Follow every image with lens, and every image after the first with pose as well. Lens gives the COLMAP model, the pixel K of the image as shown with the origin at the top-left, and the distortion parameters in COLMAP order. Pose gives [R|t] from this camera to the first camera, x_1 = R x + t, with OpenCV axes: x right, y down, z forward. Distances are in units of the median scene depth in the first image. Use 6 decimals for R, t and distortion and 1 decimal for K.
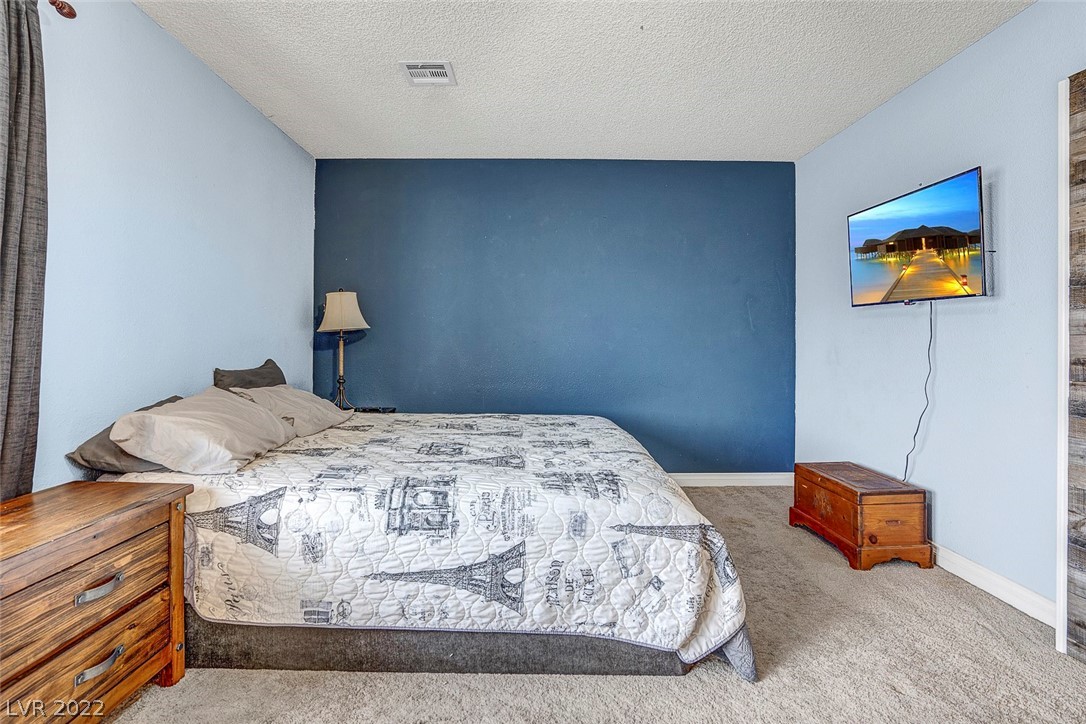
lens RADIAL K [[553.9, 0, 533.2], [0, 553.9, 346.8], [0, 0, 1]] dist [-0.053054, 0.023648]
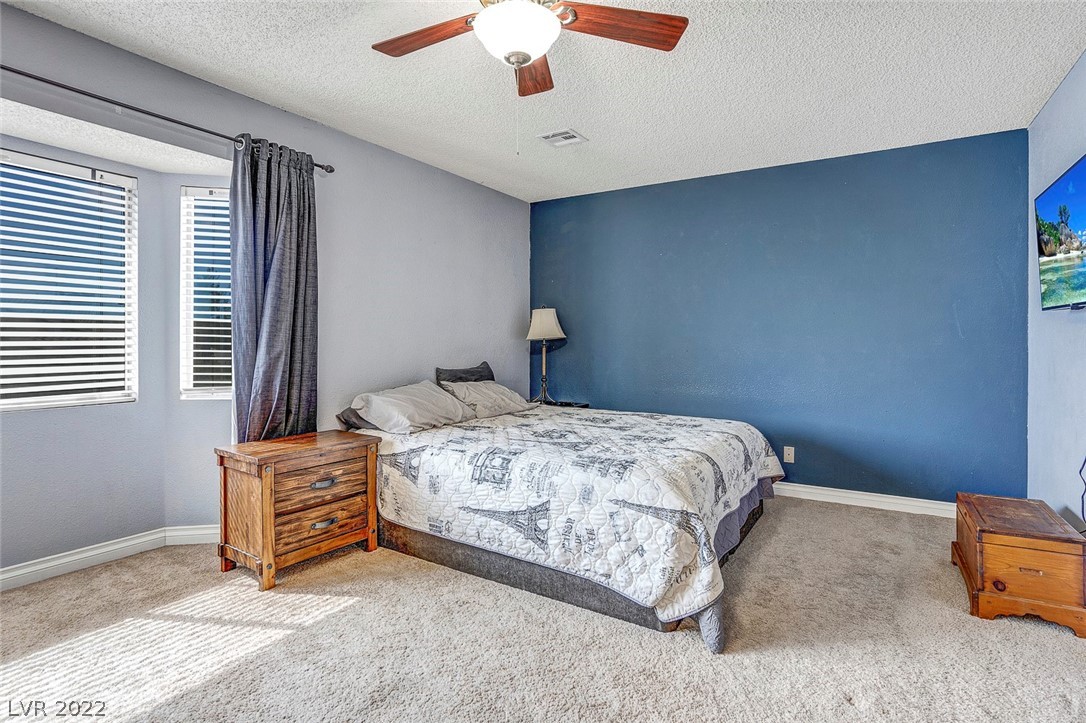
lens RADIAL K [[570.5, 0, 530.6], [0, 570.5, 350.7], [0, 0, 1]] dist [-0.061717, 0.028113]
pose [[0.831871, 0.007894, -0.554912, 0.725526], [-0.004190, 0.999960, 0.007942, -0.030095], [0.554952, -0.004282, 0.831871, -0.200288]]
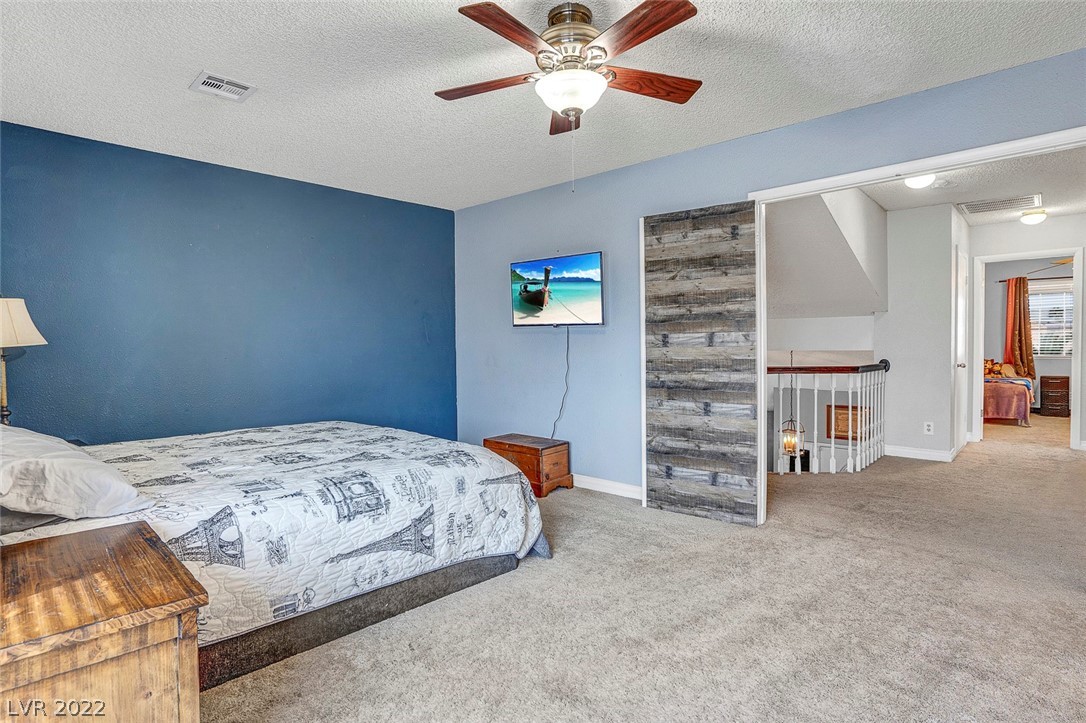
lens RADIAL K [[566.6, 0, 543.5], [0, 566.6, 367.4], [0, 0, 1]] dist [-0.055186, 0.025123]
pose [[0.684110, -0.040001, 0.728281, -0.840697], [0.017955, 0.999116, 0.038010, -0.038343], [-0.729158, -0.012926, 0.684223, -0.165265]]
